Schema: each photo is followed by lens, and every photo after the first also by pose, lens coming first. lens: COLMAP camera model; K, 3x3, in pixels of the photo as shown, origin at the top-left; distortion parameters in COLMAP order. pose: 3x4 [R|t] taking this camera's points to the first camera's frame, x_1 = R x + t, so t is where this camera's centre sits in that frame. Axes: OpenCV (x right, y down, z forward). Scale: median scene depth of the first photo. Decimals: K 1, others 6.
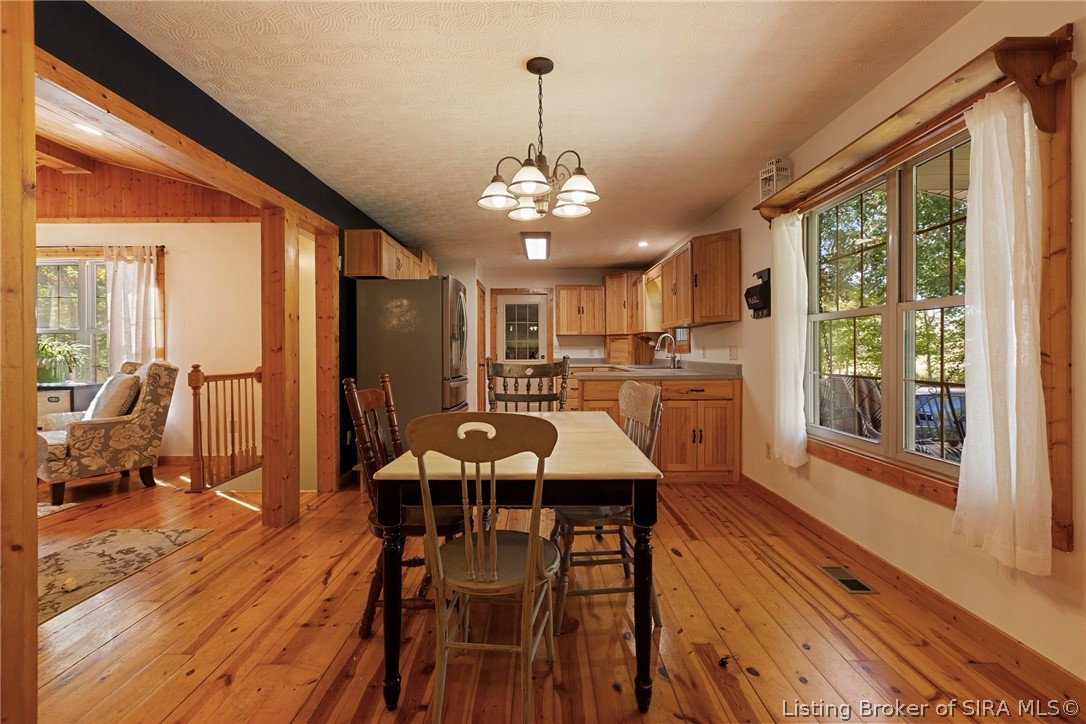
lens RADIAL K [[492.2, 0, 541.3], [0, 492.2, 351.5], [0, 0, 1]] dist [-0.002272, 0.000541]
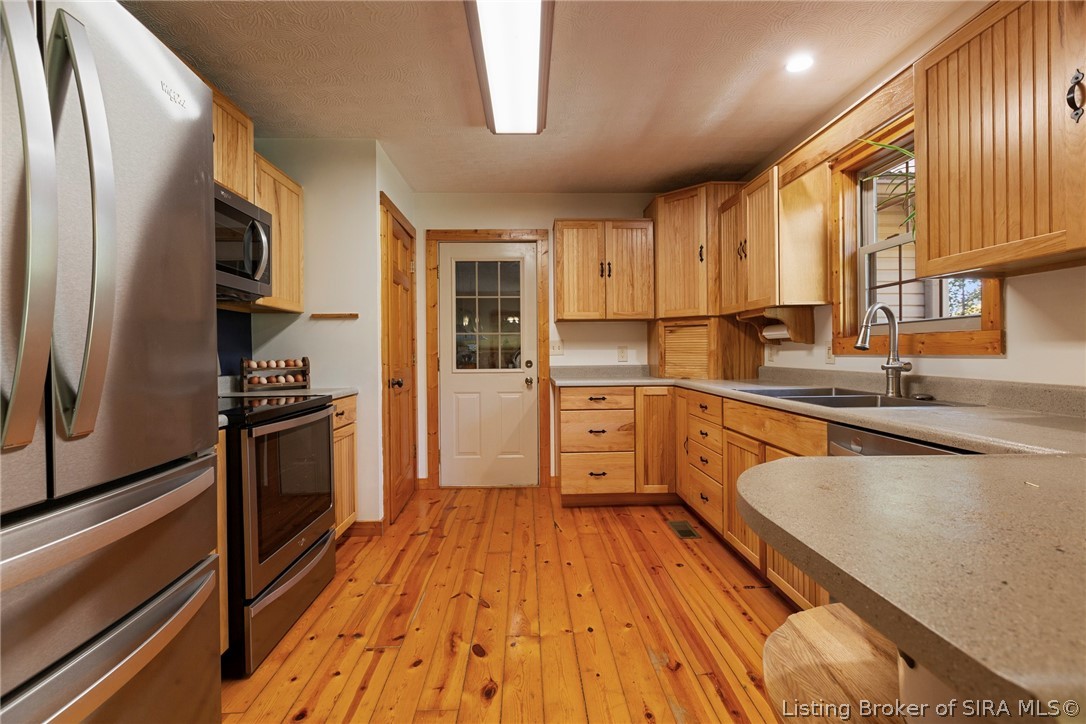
lens RADIAL K [[492.2, 0, 541.3], [0, 492.2, 351.5], [0, 0, 1]] dist [-0.002272, 0.000541]
pose [[0.999393, -0.004635, 0.034532, -0.001828], [0.004796, 0.999978, -0.004589, 0.000900], [-0.034510, 0.004752, 0.999393, 0.504690]]
